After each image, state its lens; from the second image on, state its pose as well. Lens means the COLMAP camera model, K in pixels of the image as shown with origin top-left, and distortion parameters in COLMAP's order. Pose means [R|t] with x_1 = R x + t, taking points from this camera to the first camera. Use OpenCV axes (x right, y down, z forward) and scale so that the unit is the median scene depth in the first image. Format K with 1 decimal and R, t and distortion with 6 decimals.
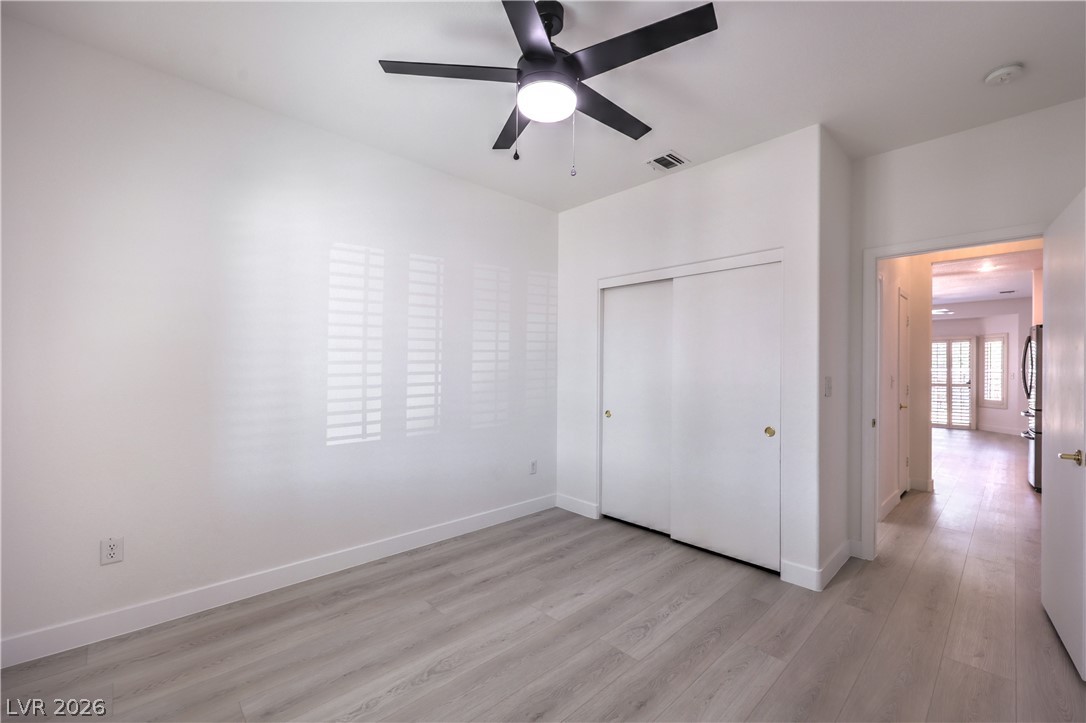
lens RADIAL K [[449.8, 0, 550.6], [0, 449.8, 368.0], [0, 0, 1]] dist [0.001896, -0.000260]
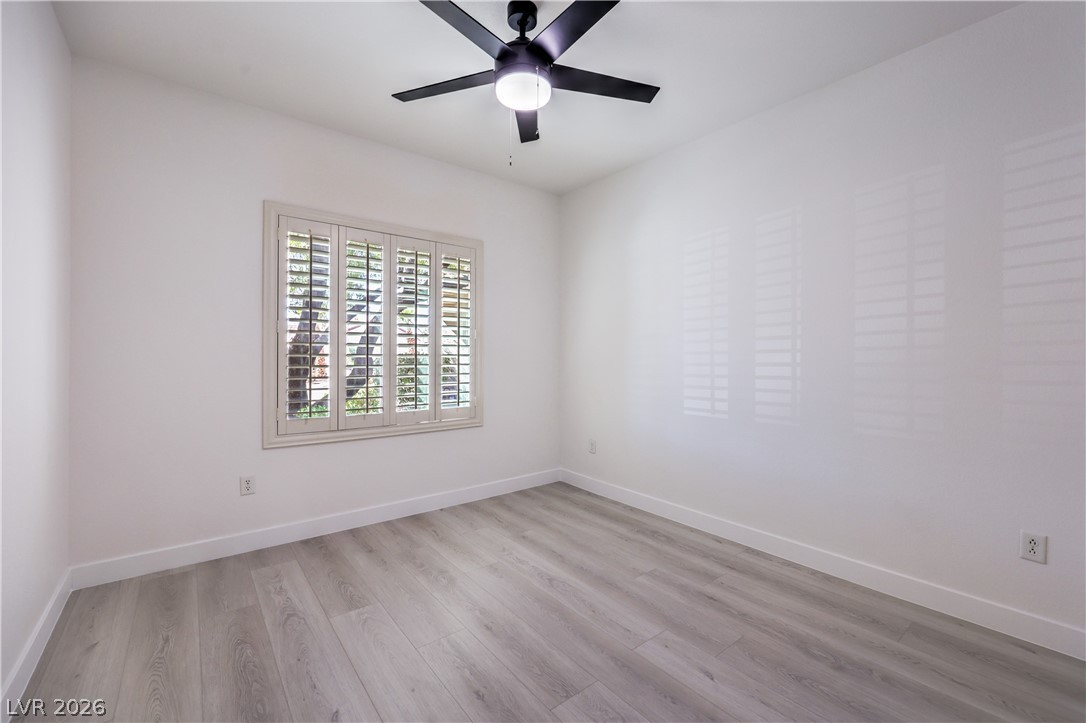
lens RADIAL K [[449.8, 0, 550.7], [0, 449.8, 355.8], [0, 0, 1]] dist [0.001896, -0.000260]
pose [[-0.092304, -0.002805, -0.995727, 0.668576], [0.000588, 0.999996, -0.002871, 0.024729], [0.995731, -0.000850, -0.092302, 0.732320]]
